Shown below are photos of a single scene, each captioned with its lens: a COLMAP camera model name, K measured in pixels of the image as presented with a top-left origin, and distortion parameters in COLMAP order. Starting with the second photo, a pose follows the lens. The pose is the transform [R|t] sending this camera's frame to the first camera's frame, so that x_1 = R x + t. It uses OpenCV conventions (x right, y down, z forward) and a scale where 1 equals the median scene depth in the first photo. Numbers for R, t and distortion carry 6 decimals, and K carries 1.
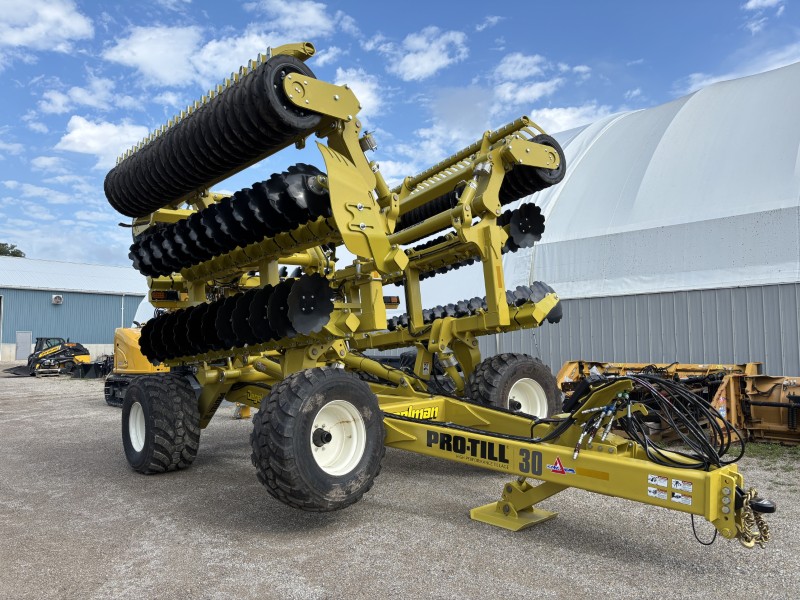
lens RADIAL K [[619.0, 0, 398.6], [0, 619.0, 303.5], [0, 0, 1]] dist [0.022620, -0.016085]
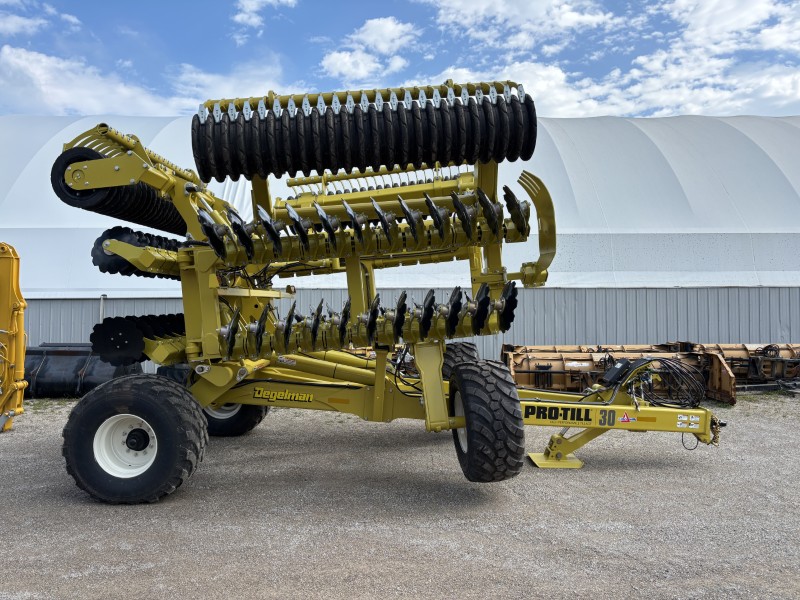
lens RADIAL K [[619.0, 0, 398.9], [0, 619.0, 305.4], [0, 0, 1]] dist [0.022620, -0.016085]
pose [[0.666067, 0.024547, 0.745488, -0.873622], [-0.054726, 0.998373, 0.016022, -0.008652], [-0.743881, -0.051469, 0.666327, 0.272767]]
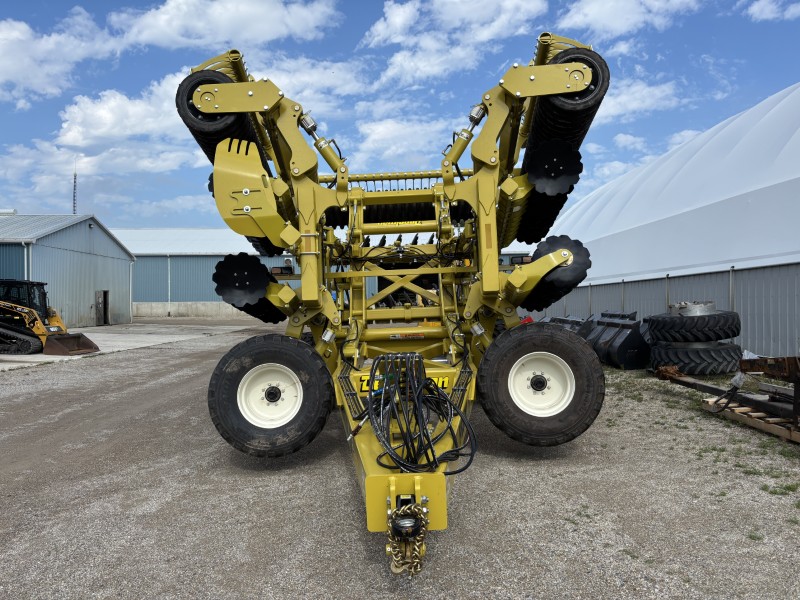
lens RADIAL K [[619.0, 0, 398.3], [0, 619.0, 301.5], [0, 0, 1]] dist [0.022620, -0.016085]
pose [[0.734456, -0.006714, -0.678624, 0.662090], [0.054886, 0.997263, 0.049535, -0.000494], [0.676434, -0.073629, 0.732814, 0.259444]]
